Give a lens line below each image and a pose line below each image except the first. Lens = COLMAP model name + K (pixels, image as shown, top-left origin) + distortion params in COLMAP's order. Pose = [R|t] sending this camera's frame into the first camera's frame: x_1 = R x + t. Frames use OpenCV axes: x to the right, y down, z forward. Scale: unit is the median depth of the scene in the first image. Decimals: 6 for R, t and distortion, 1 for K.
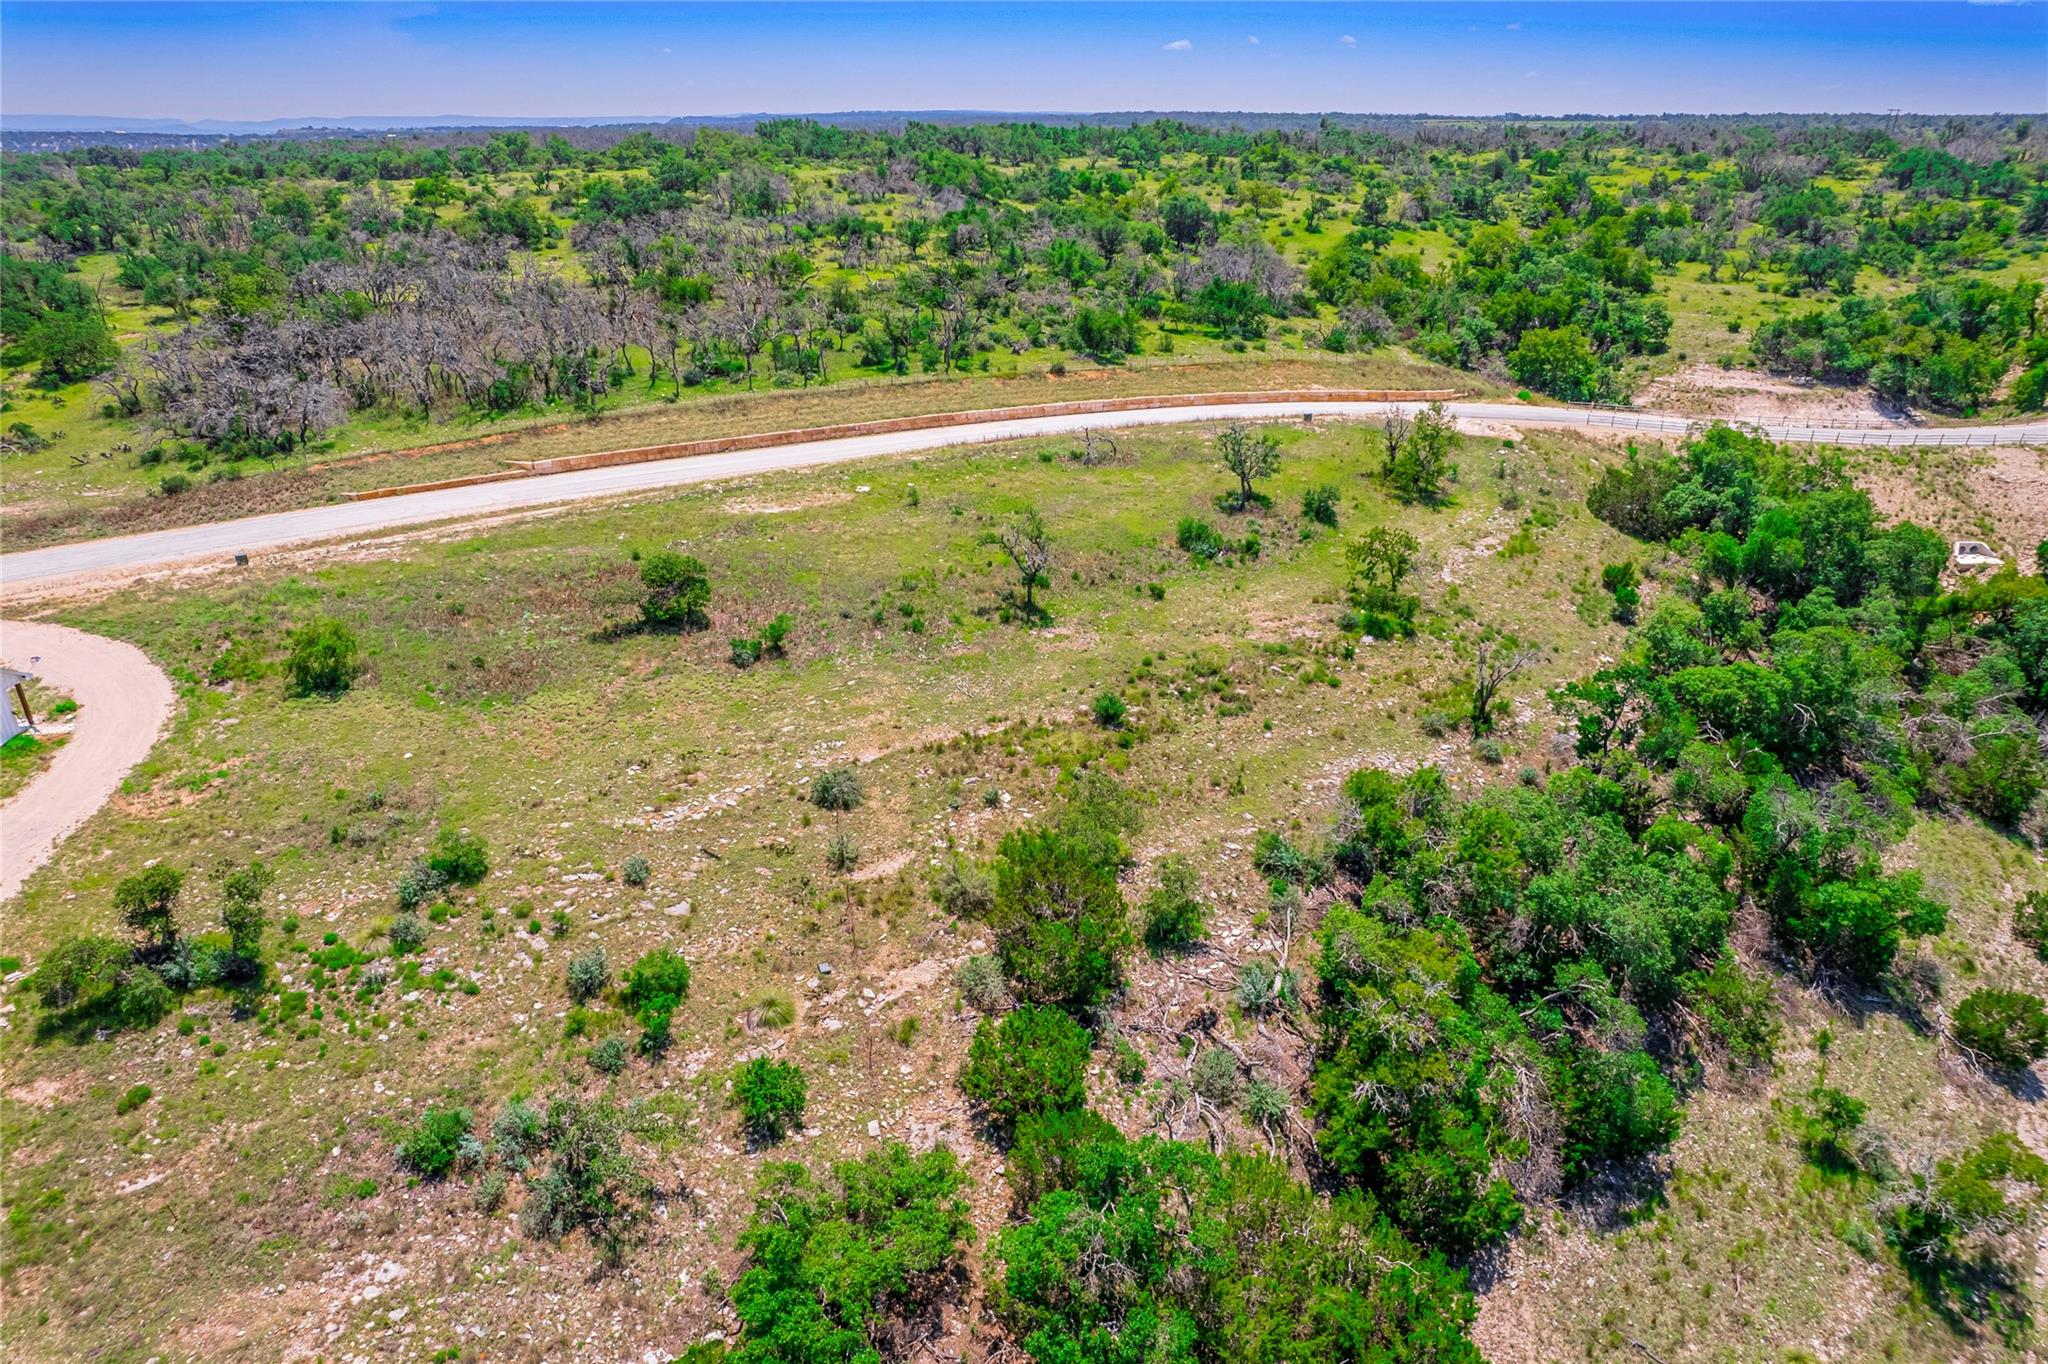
lens RADIAL K [[1323.9, 0, 1024.0], [0, 1323.9, 682.0], [0, 0, 1]] dist [-0.067901, 0.070304]
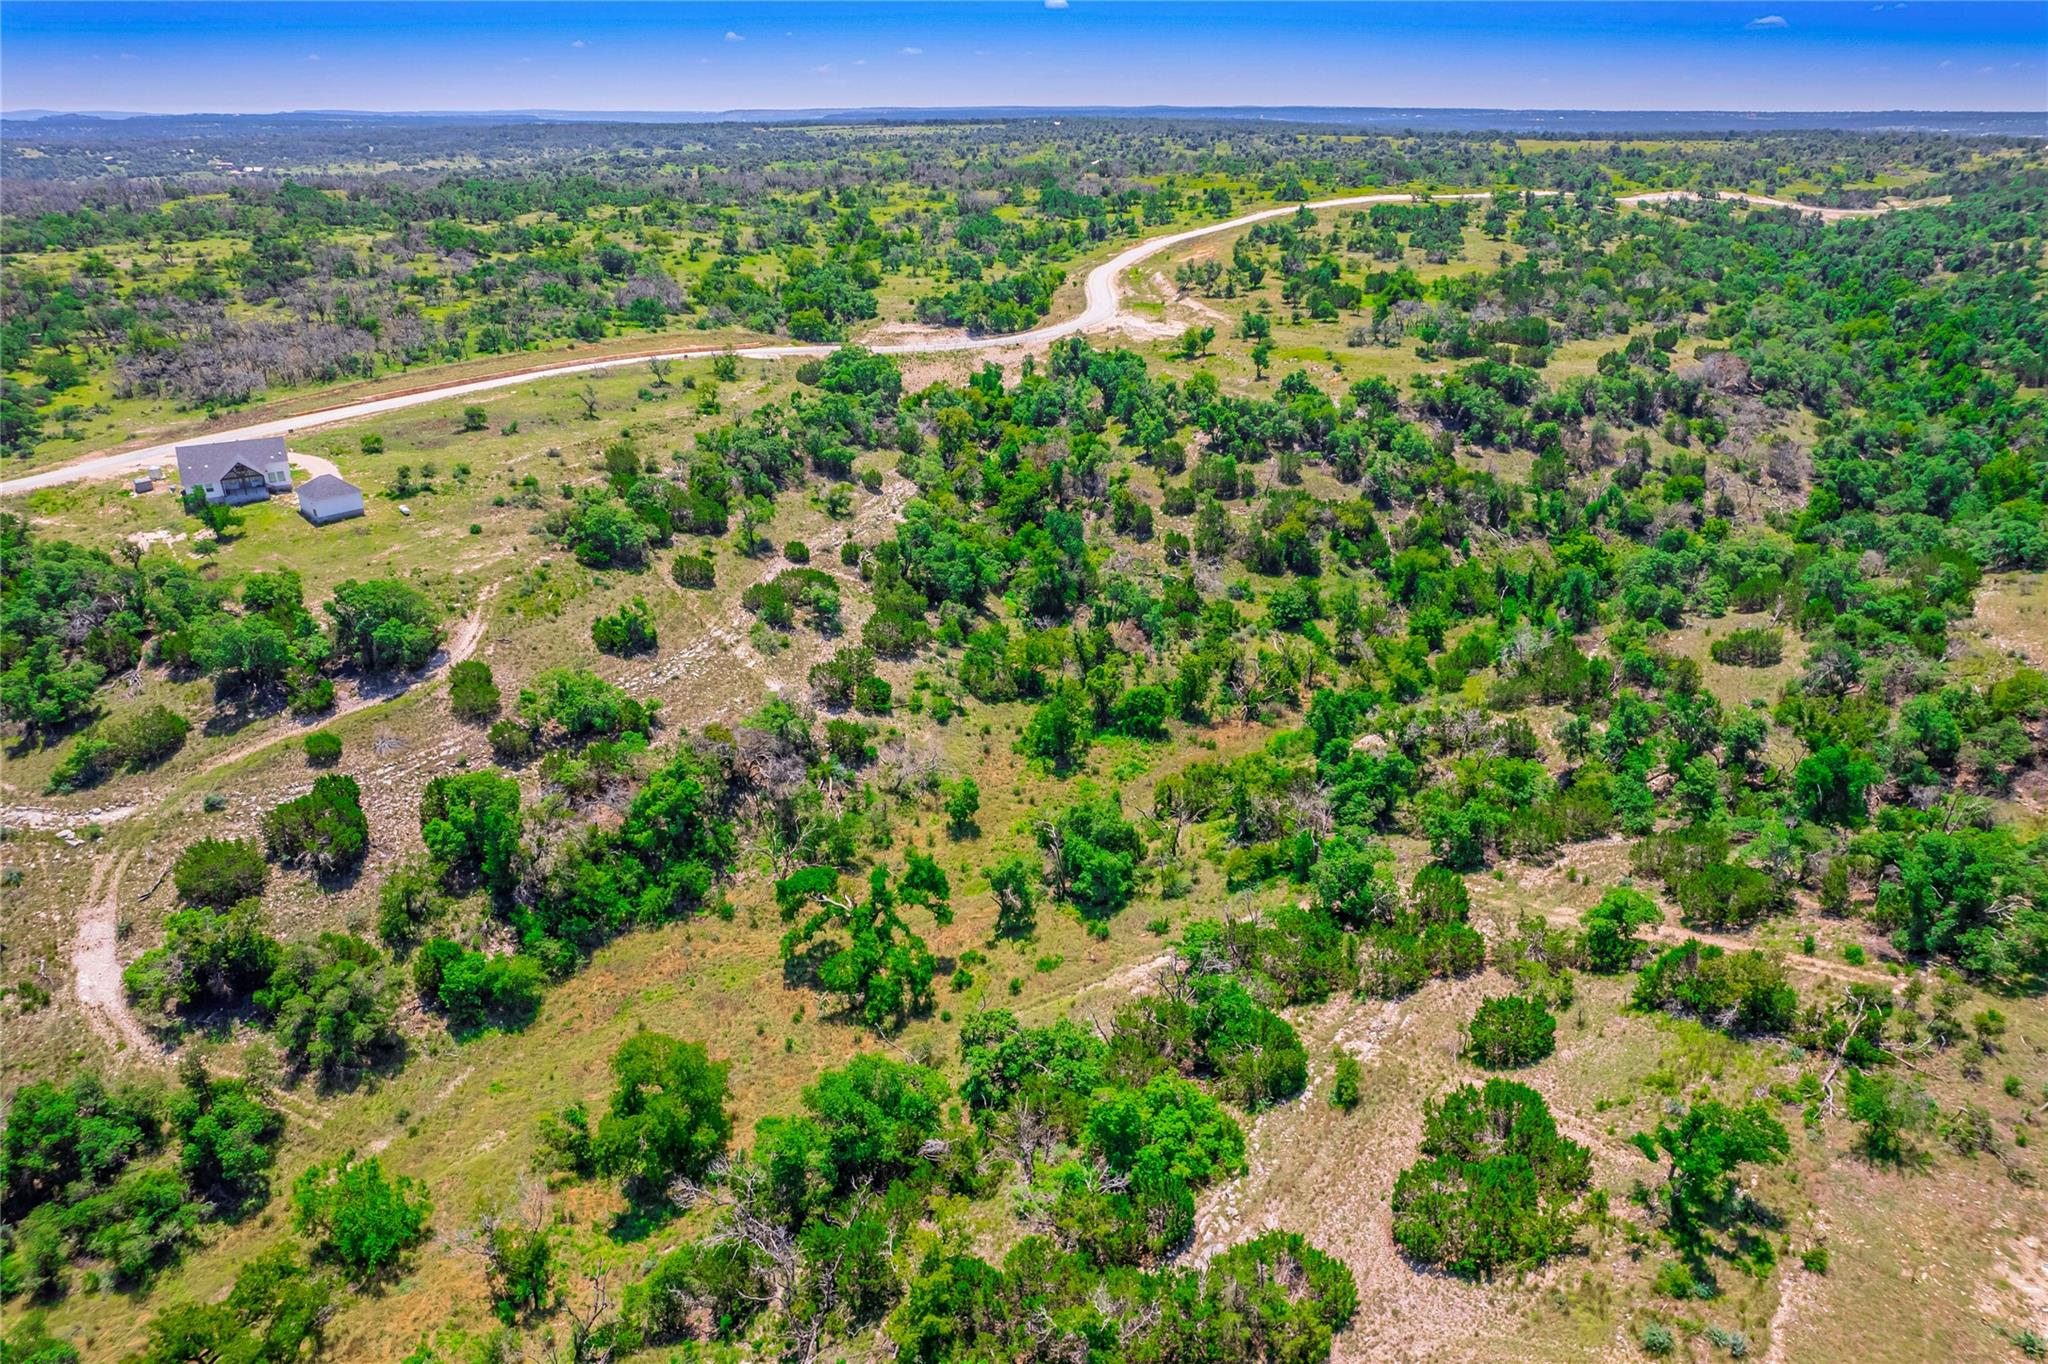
lens RADIAL K [[1323.9, 0, 1024.0], [0, 1323.9, 682.0], [0, 0, 1]] dist [-0.067901, 0.070304]
pose [[0.915311, -0.168293, 0.365900, -0.135423], [0.166481, 0.985359, 0.036751, 0.276373], [-0.366728, 0.027277, 0.929928, -0.994455]]
